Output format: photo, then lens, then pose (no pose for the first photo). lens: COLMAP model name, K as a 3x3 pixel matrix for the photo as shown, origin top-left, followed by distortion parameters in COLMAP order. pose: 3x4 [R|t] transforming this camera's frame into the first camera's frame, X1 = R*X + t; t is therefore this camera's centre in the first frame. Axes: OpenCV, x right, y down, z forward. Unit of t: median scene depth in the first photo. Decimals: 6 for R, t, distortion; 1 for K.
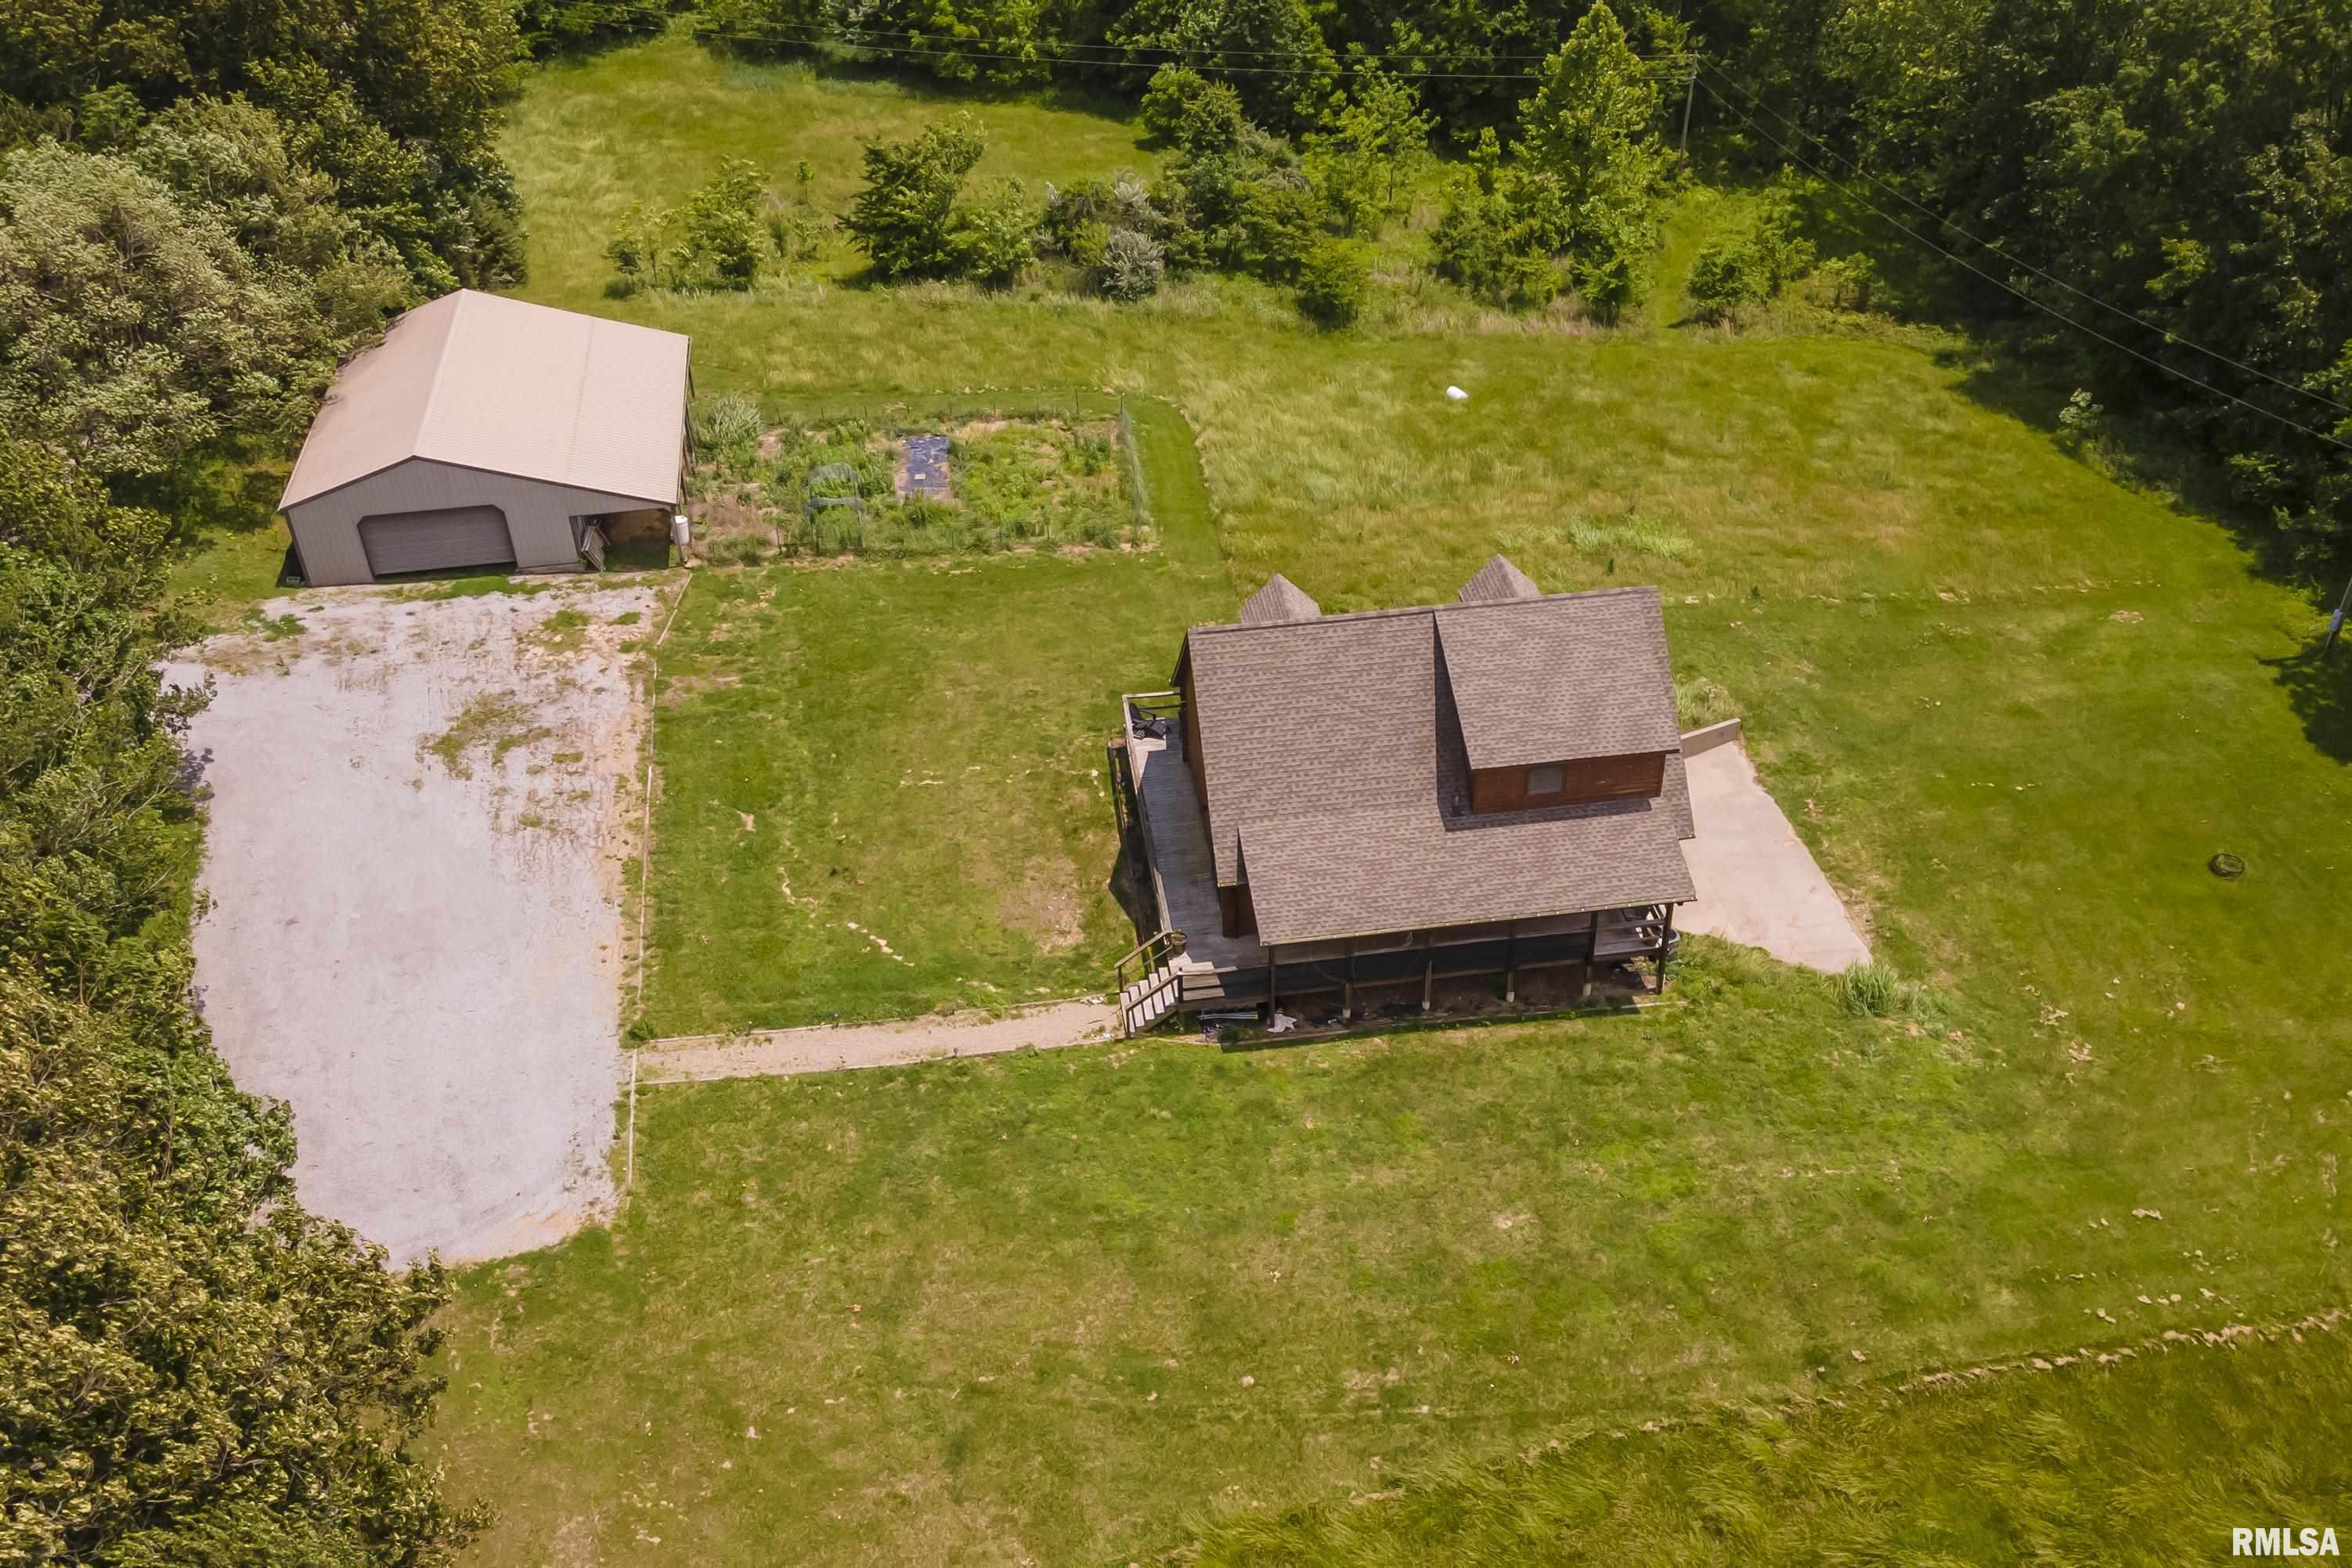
lens RADIAL K [[2038.6, 0, 1255.5], [0, 2038.6, 781.8], [0, 0, 1]] dist [0.035895, -0.000145]
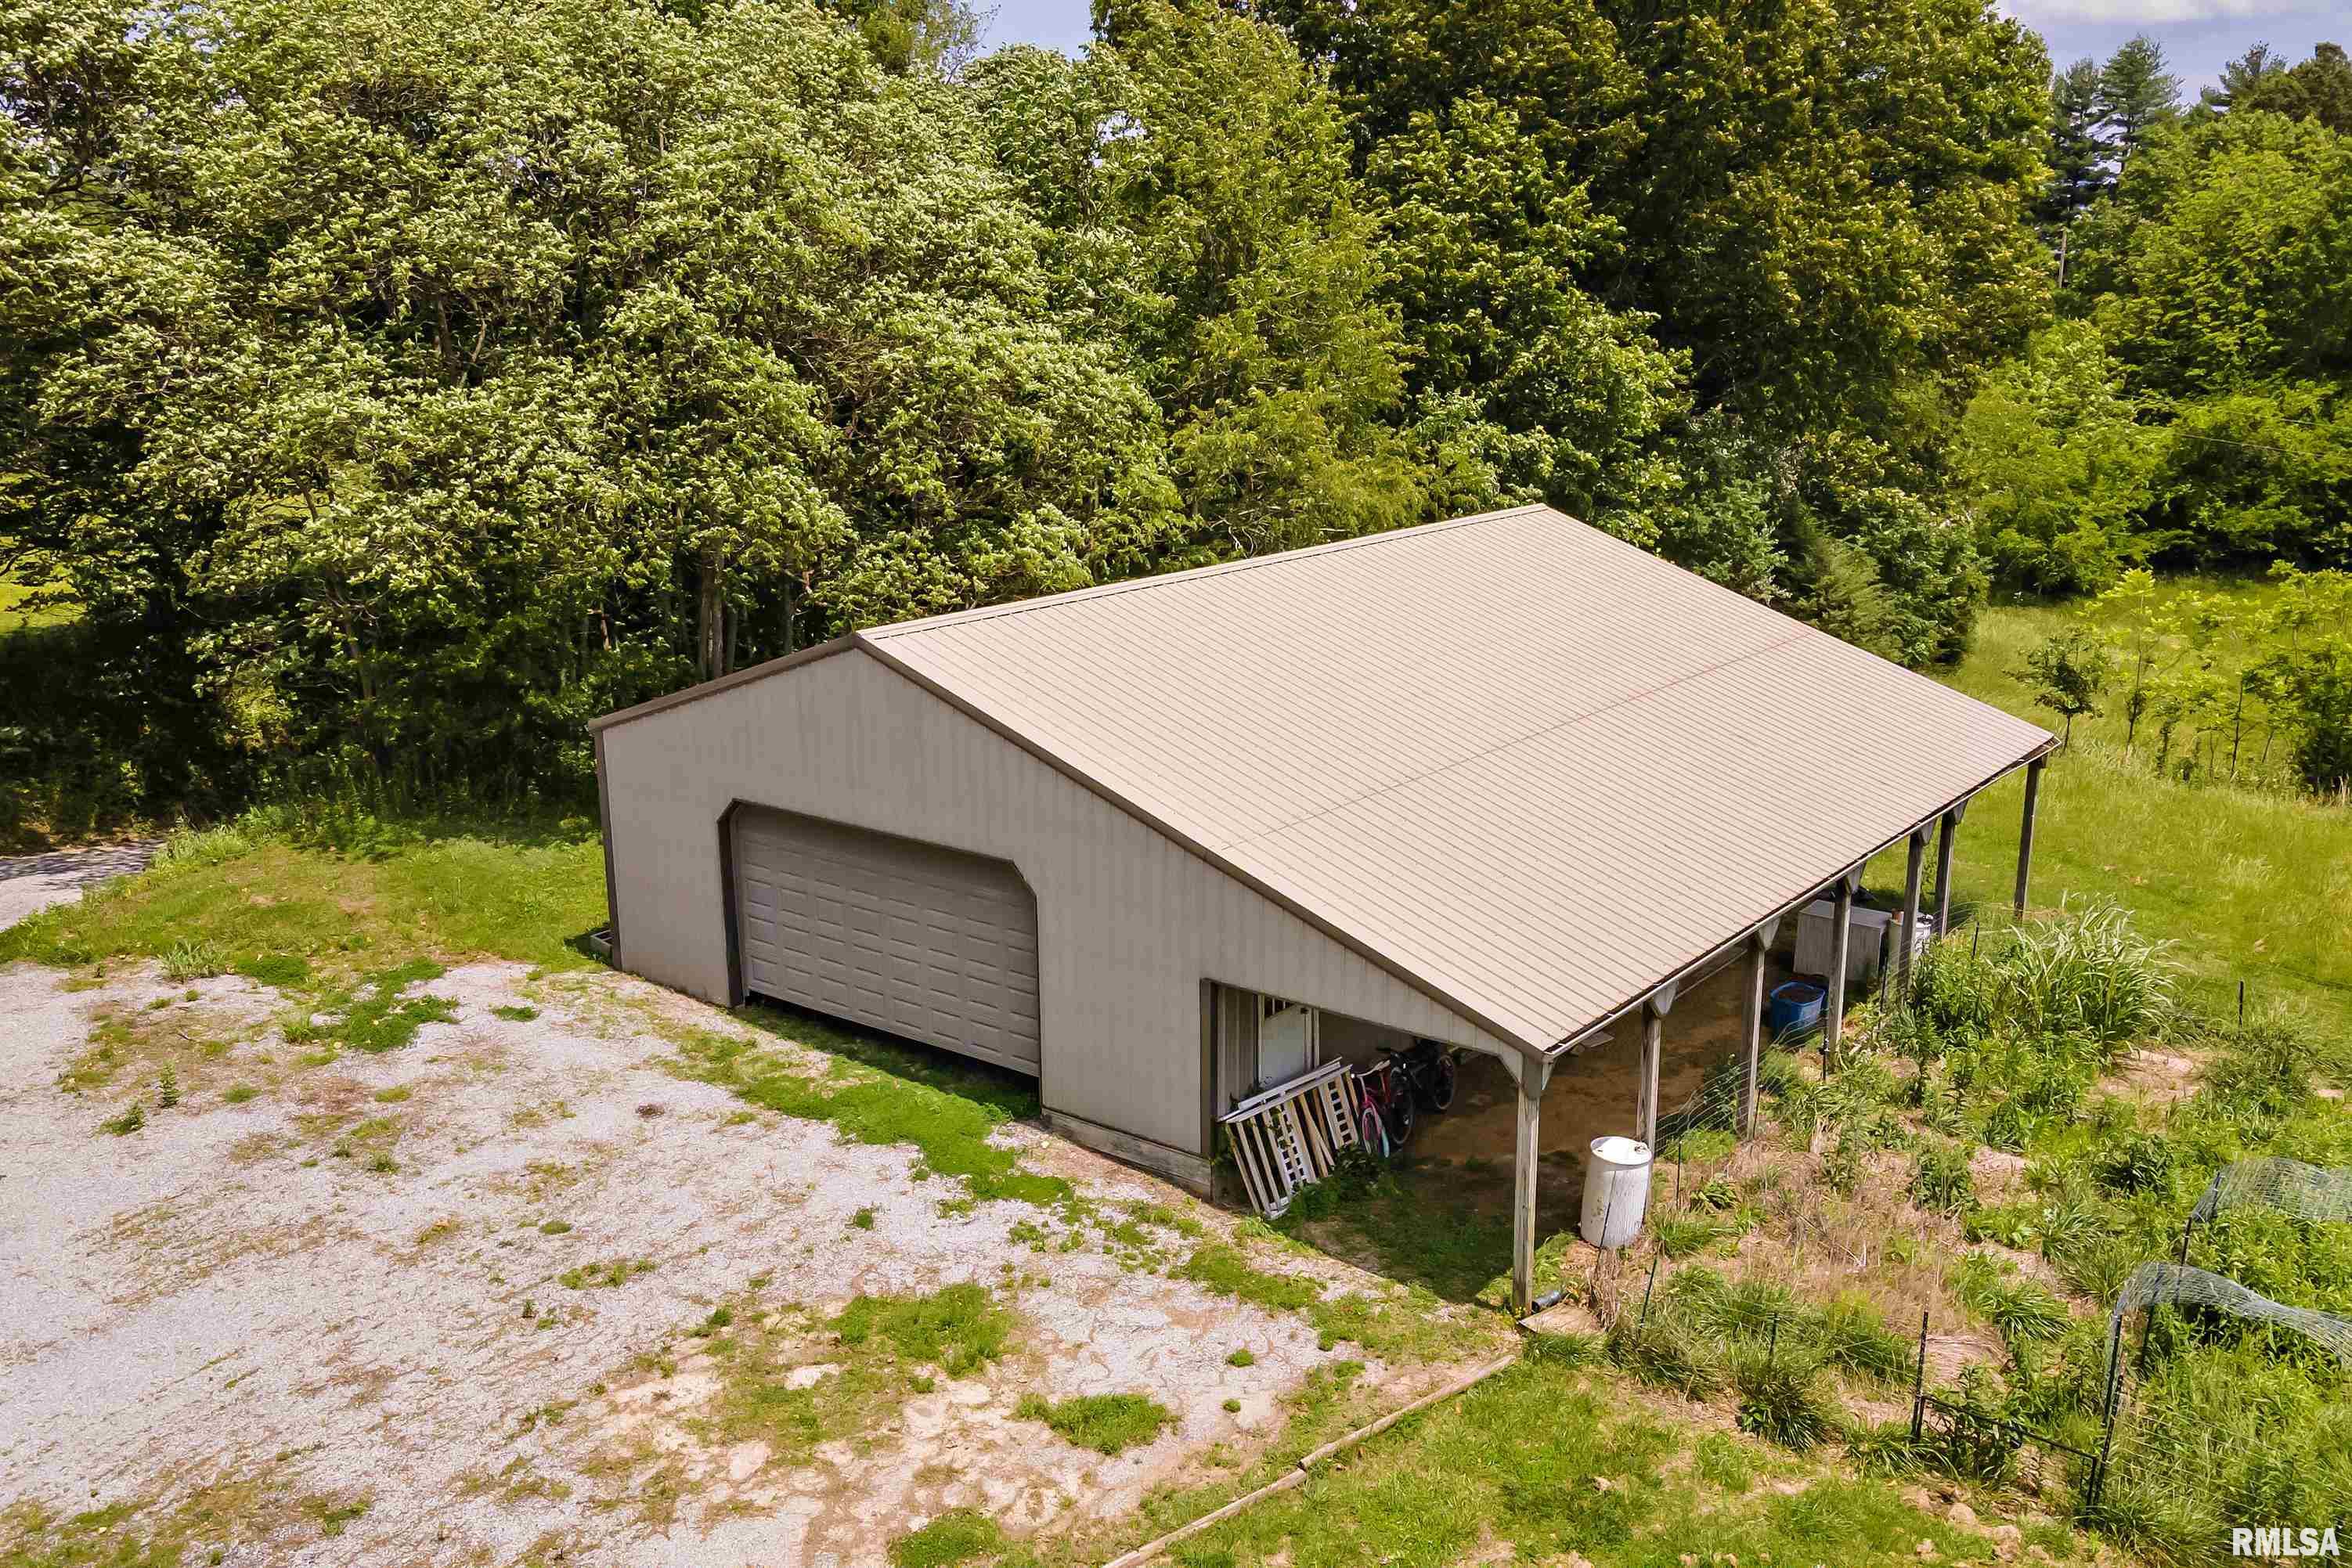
lens RADIAL K [[2038.6, 0, 1255.5], [0, 2038.6, 781.8], [0, 0, 1]] dist [0.035895, -0.000145]
pose [[0.679553, 0.191052, -0.708313, -0.160964], [-0.435665, 0.881907, -0.180100, -0.119409], [0.590258, 0.430975, 0.682537, 0.902427]]
